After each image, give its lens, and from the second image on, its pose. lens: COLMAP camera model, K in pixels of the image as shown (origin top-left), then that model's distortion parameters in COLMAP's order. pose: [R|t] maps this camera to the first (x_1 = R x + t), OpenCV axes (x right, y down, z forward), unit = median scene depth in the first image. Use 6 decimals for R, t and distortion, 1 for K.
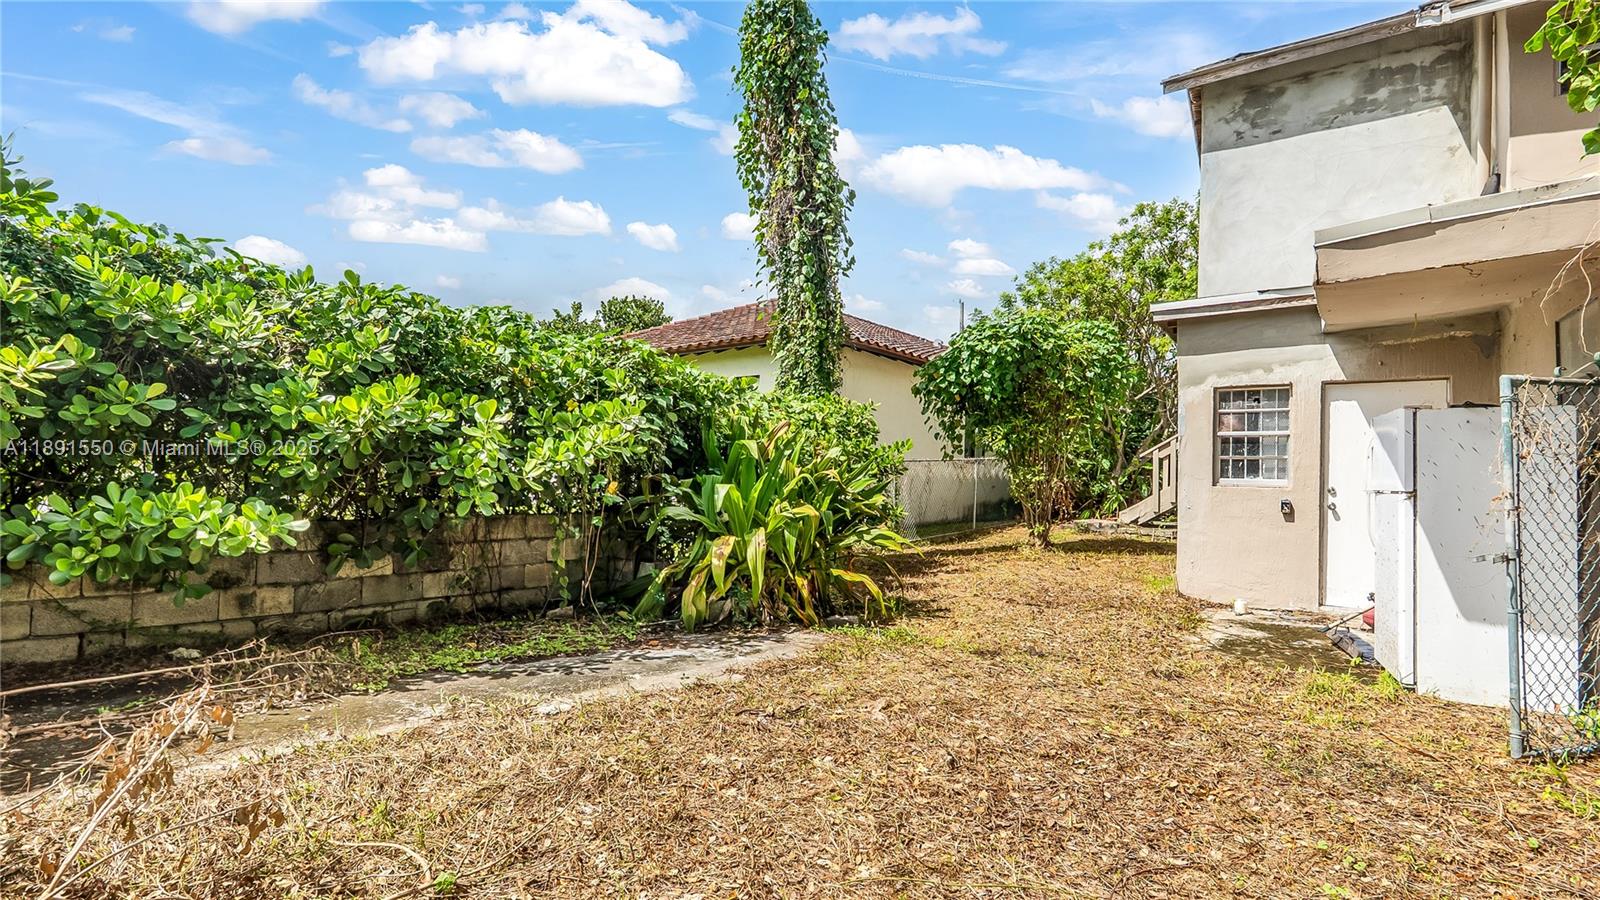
lens RADIAL K [[765.7, 0, 807.9], [0, 765.7, 450.4], [0, 0, 1]] dist [0.002954, 0.000317]
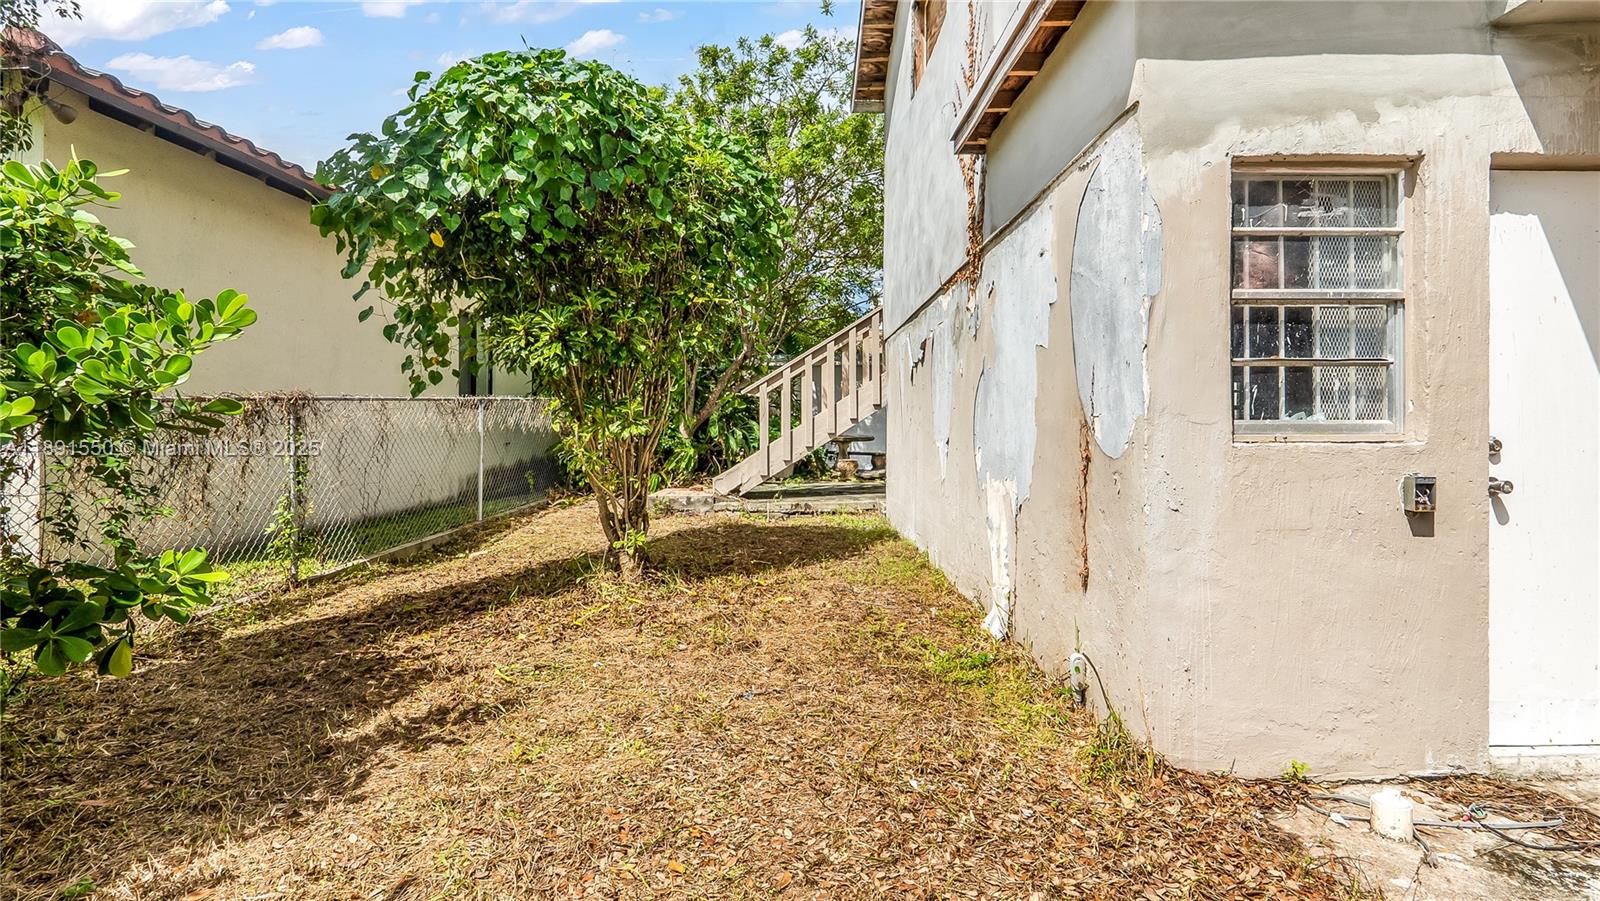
lens RADIAL K [[765.7, 0, 807.9], [0, 765.7, 450.9], [0, 0, 1]] dist [0.002954, 0.000317]
pose [[0.808199, -0.037280, 0.587728, 0.114896], [-0.001093, 0.997898, 0.064802, 0.019068], [-0.588908, -0.053015, 0.806459, 0.569510]]
